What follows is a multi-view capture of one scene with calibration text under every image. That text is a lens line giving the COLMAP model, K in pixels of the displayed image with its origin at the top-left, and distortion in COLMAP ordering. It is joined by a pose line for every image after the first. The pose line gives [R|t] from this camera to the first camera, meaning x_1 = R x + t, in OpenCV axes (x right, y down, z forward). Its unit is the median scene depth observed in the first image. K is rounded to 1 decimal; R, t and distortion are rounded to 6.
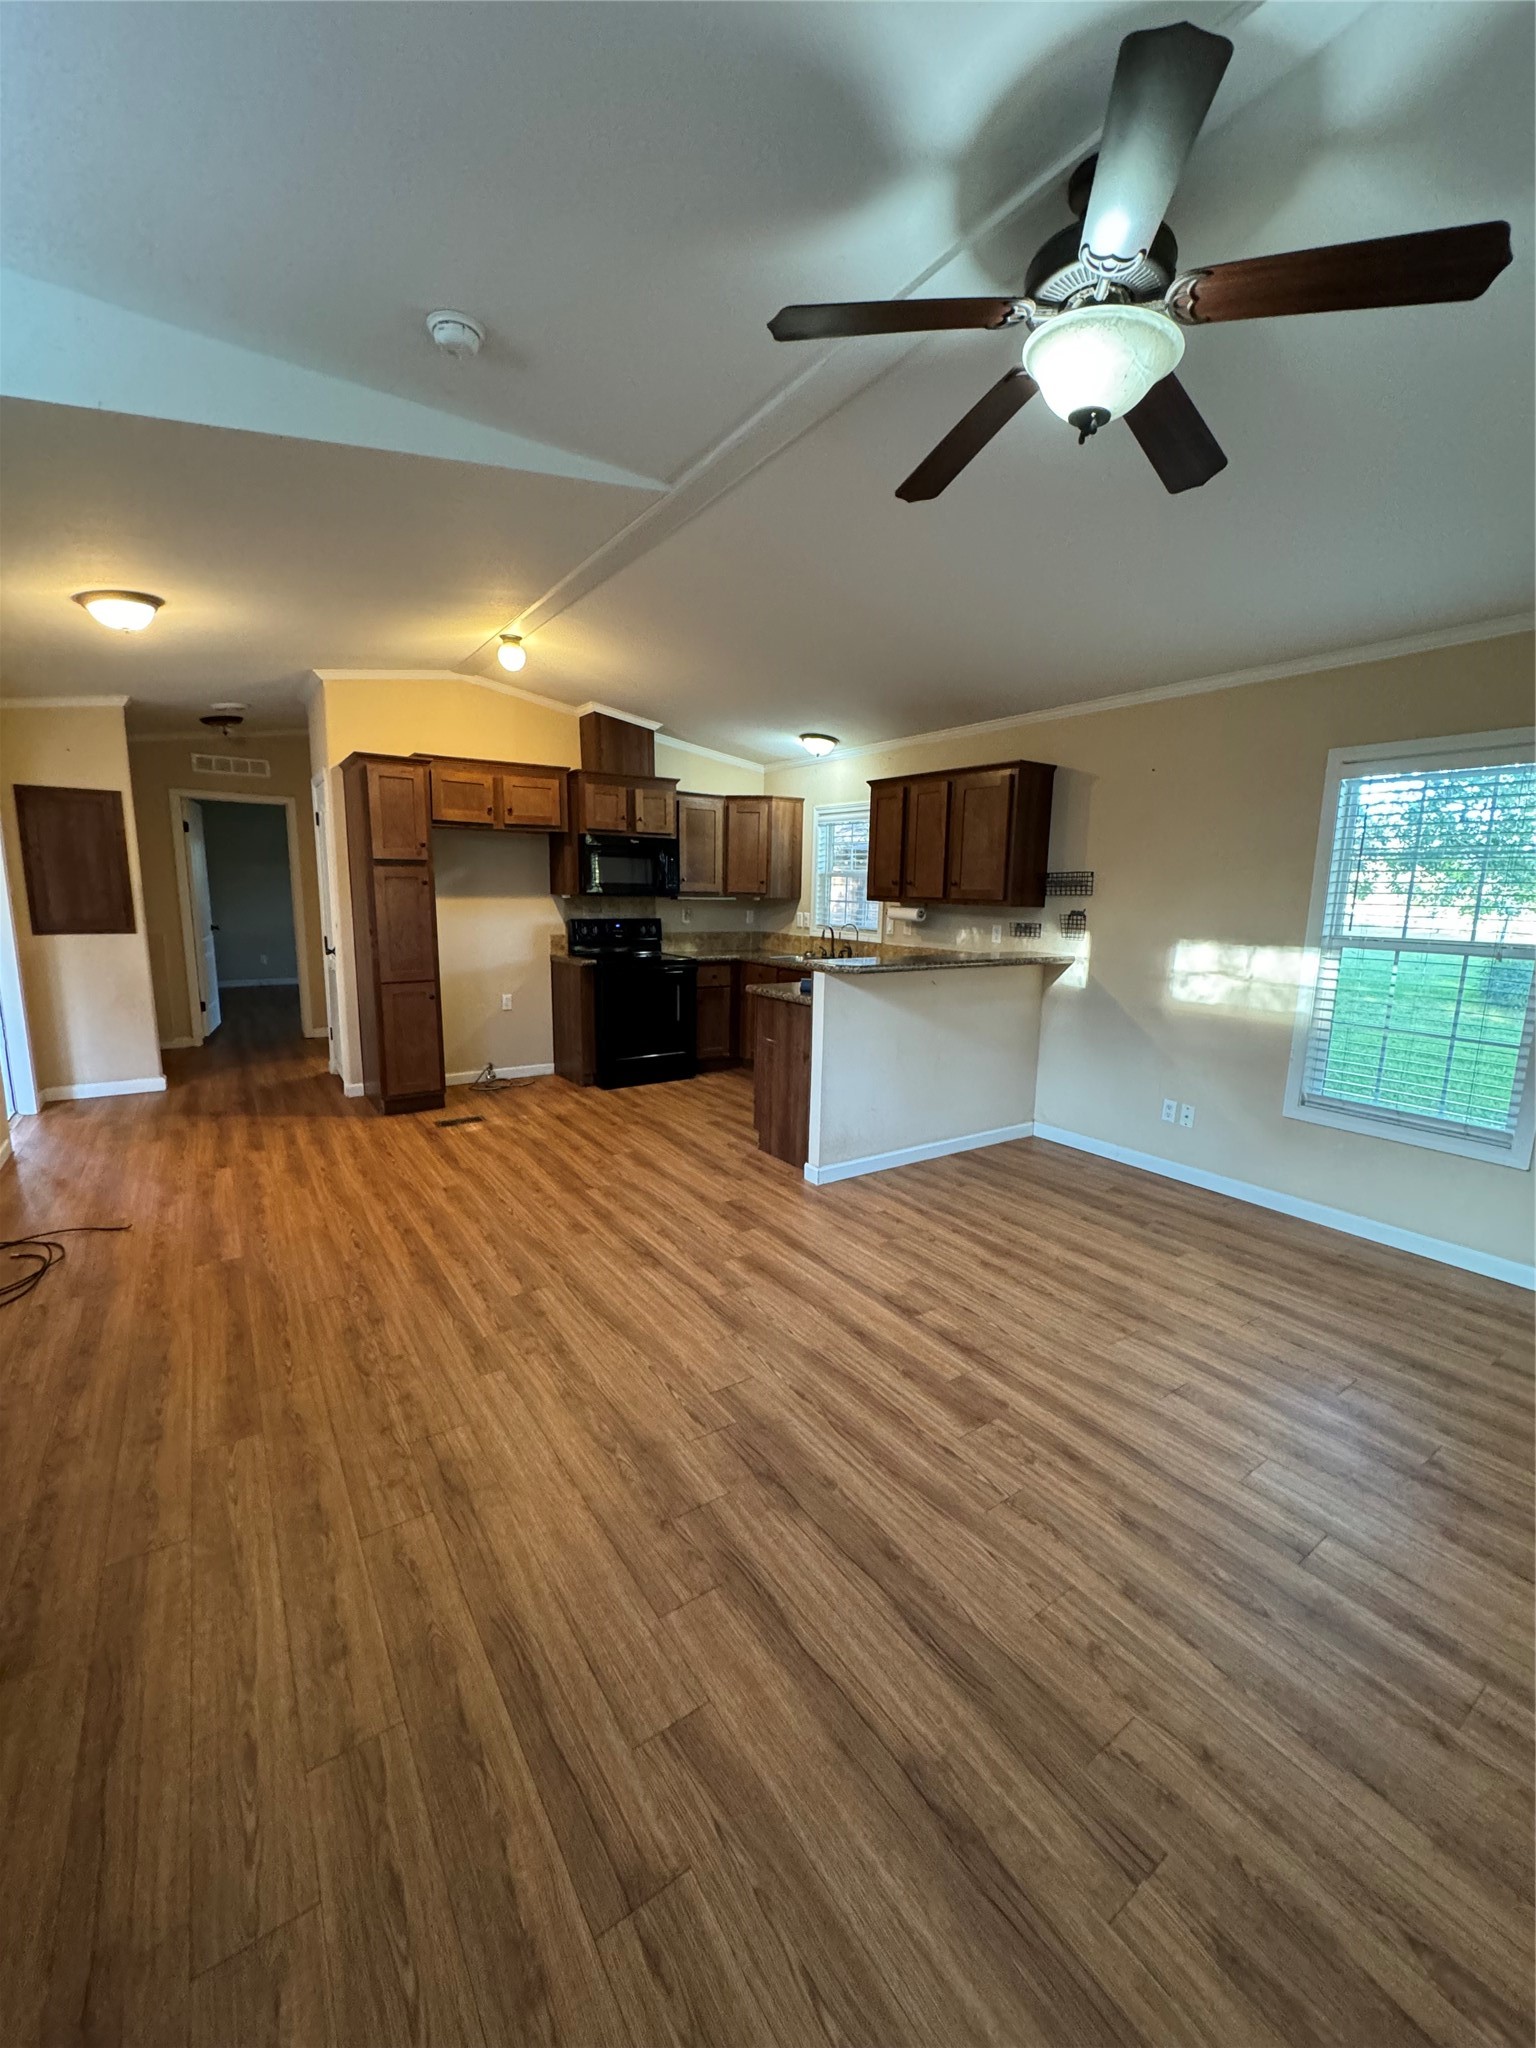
lens RADIAL K [[813.5, 0, 768.0], [0, 813.5, 1024.0], [0, 0, 1]] dist [-0.000008, -0.000107]
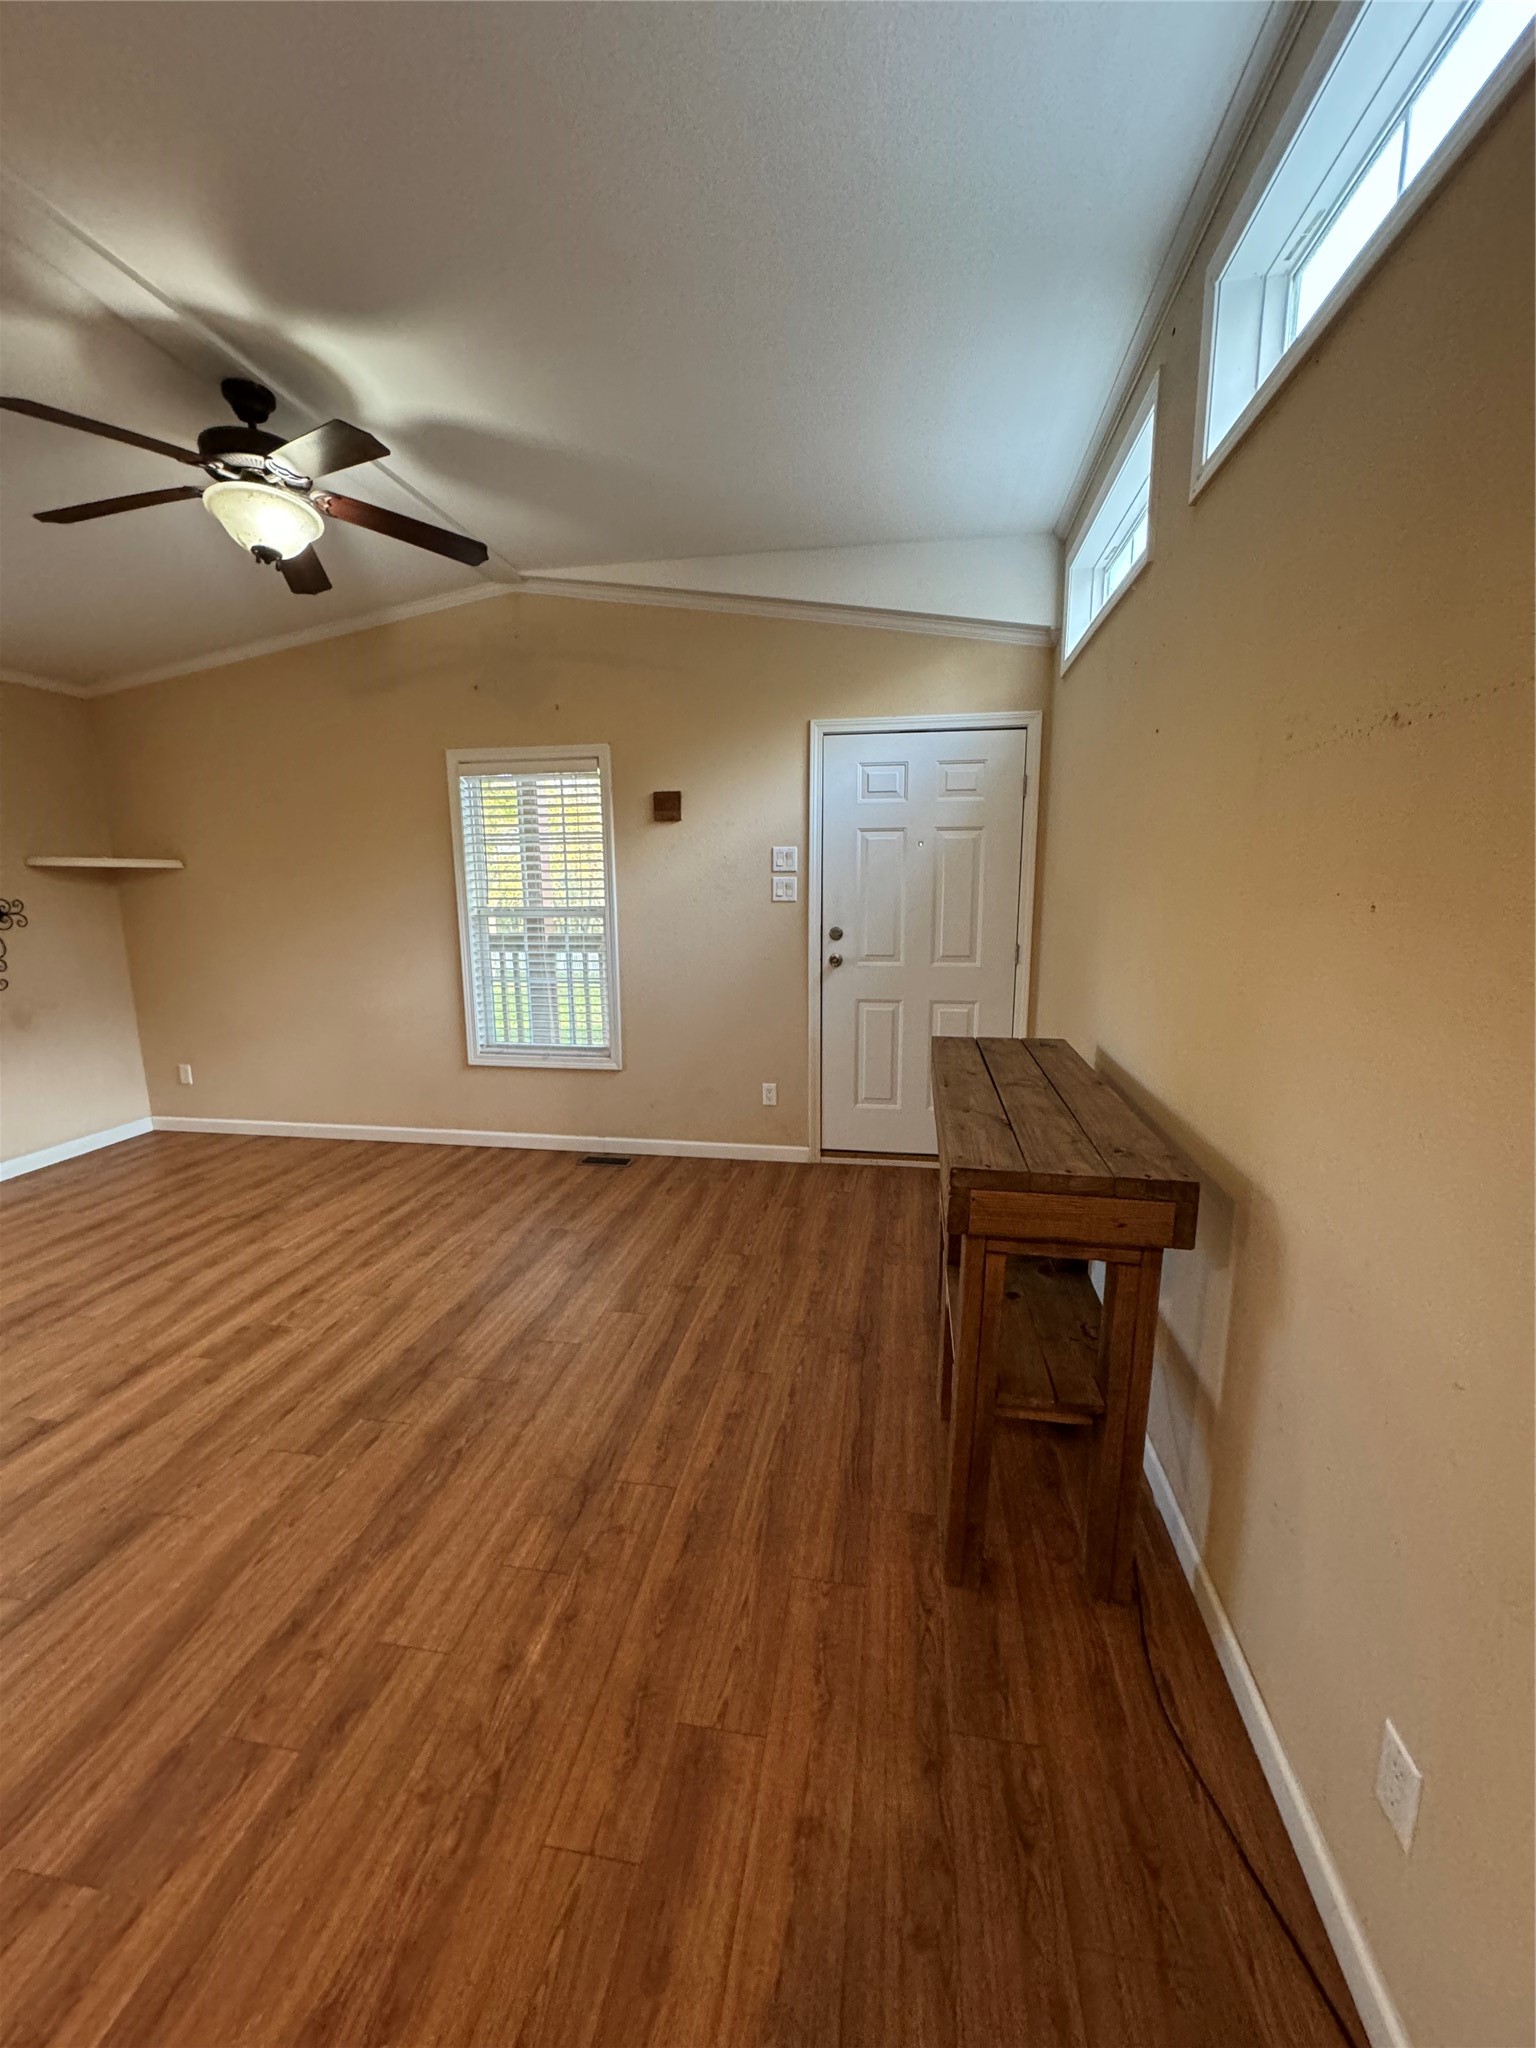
lens RADIAL K [[813.5, 0, 768.0], [0, 813.5, 1024.0], [0, 0, 1]] dist [-0.000008, -0.000107]
pose [[-0.717999, -0.135830, 0.682662, -0.725397], [0.110112, 0.946258, 0.304090, -0.153462], [-0.687280, 0.293506, -0.664456, 0.849006]]
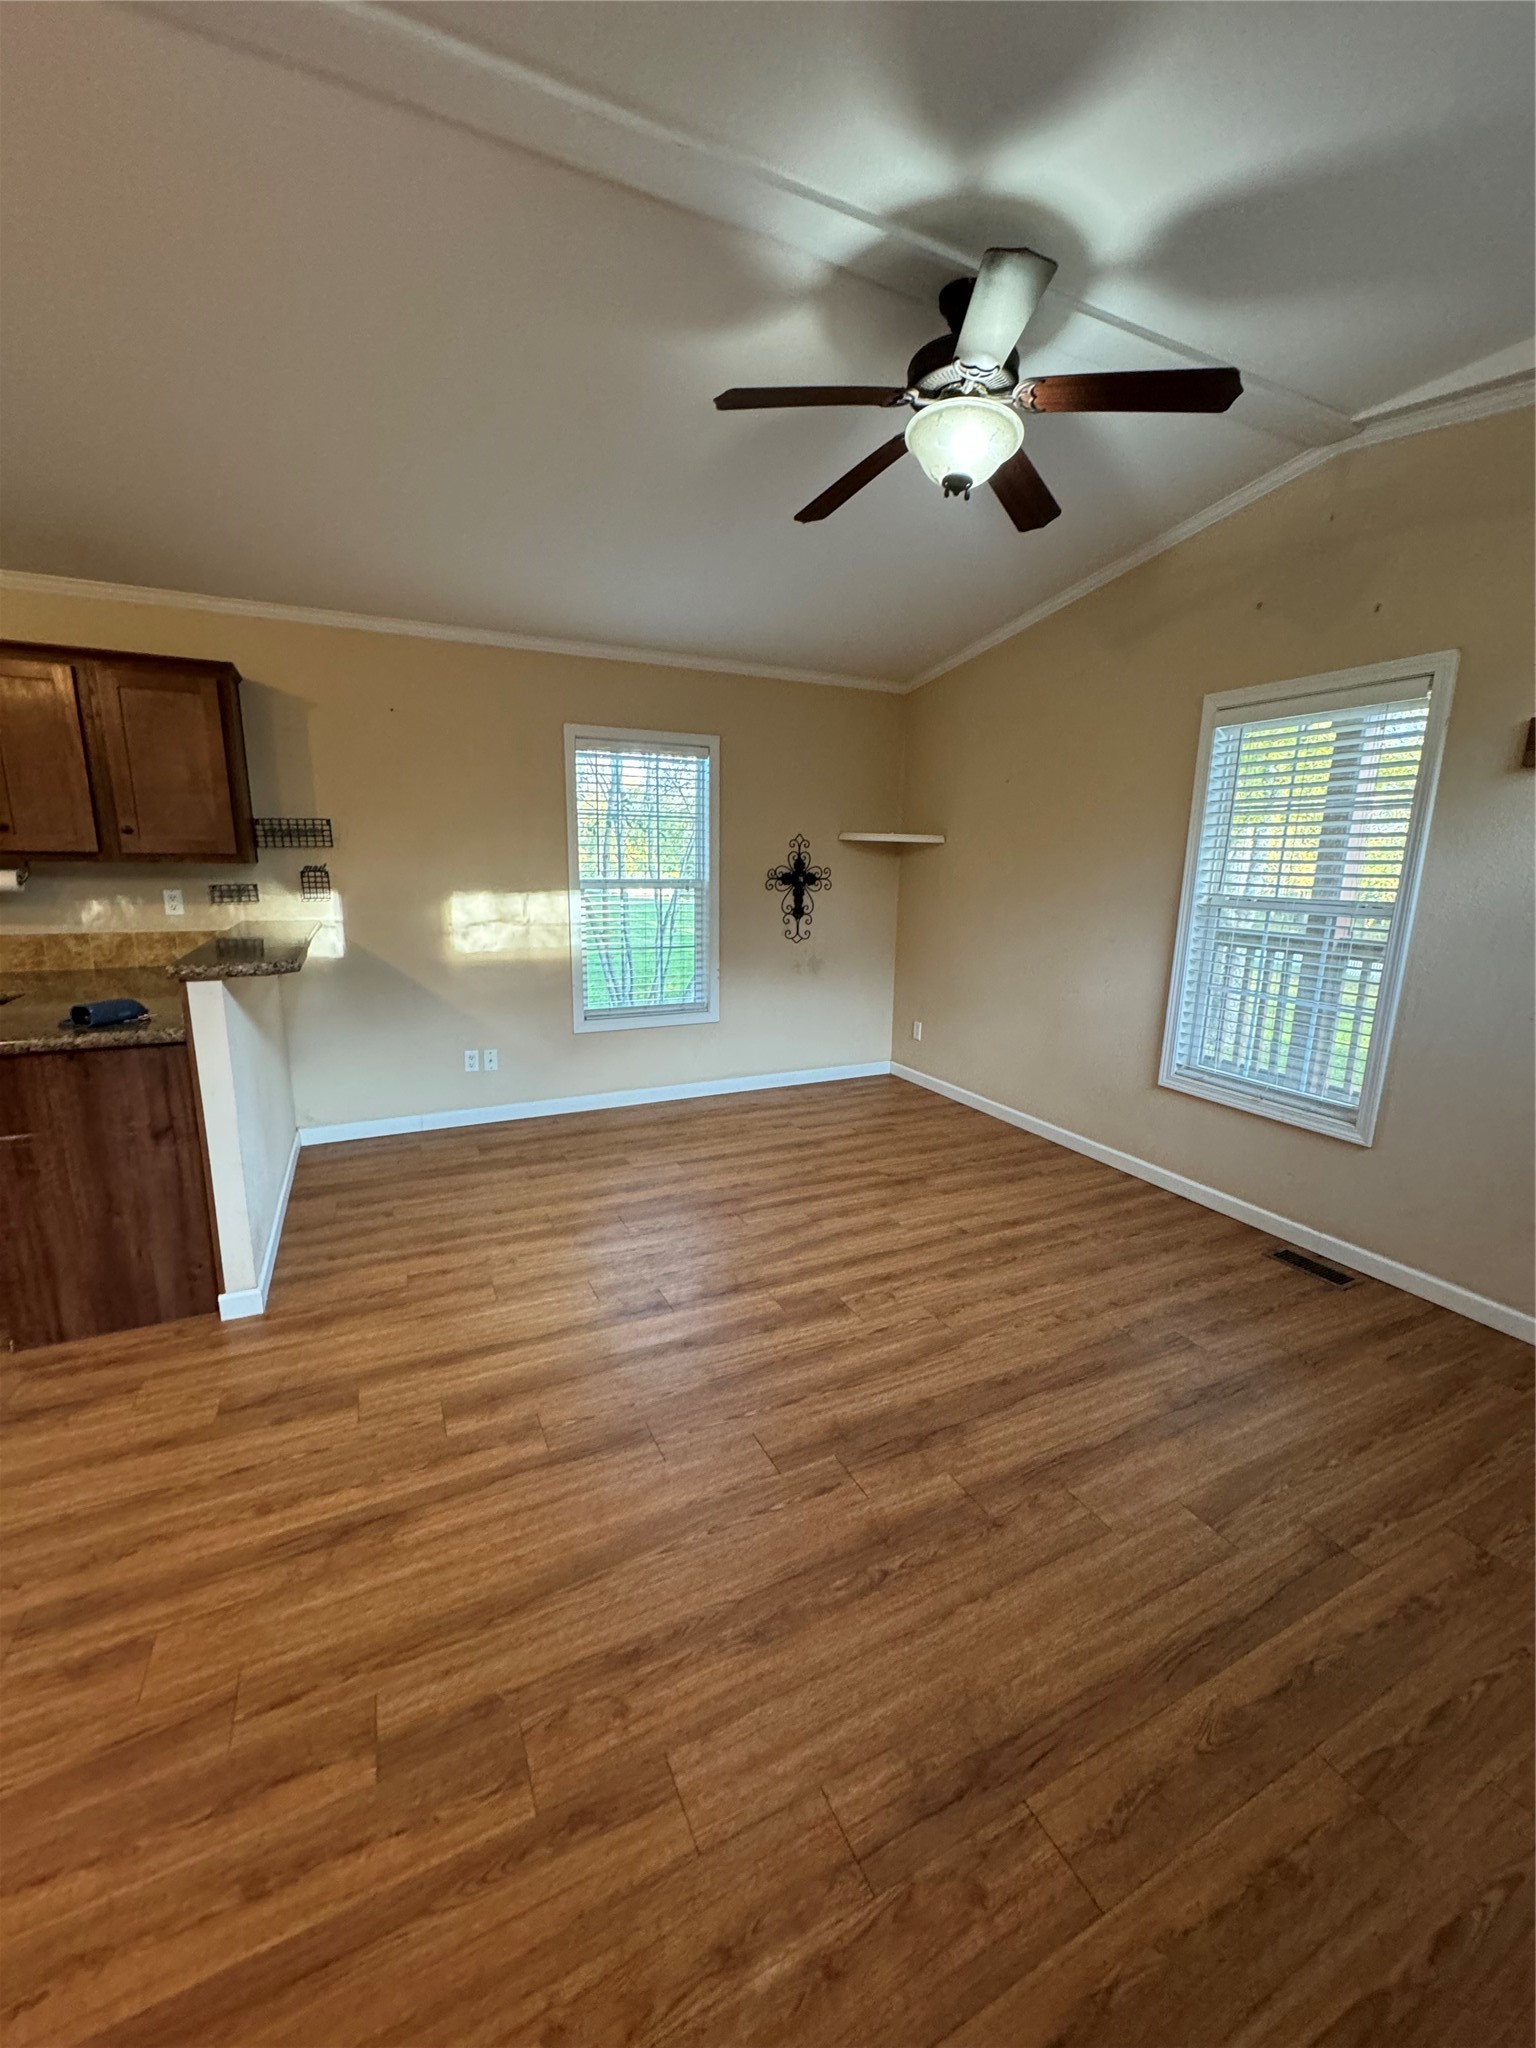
lens RADIAL K [[811.1, 0, 770.5], [0, 811.1, 1025.2], [0, 0, 1]] dist [-0.000658, -0.000021]
pose [[0.144141, -0.218508, 0.965131, -0.577551], [0.152366, 0.968586, 0.196534, -0.108587], [-0.977757, 0.118725, 0.172906, 0.620098]]
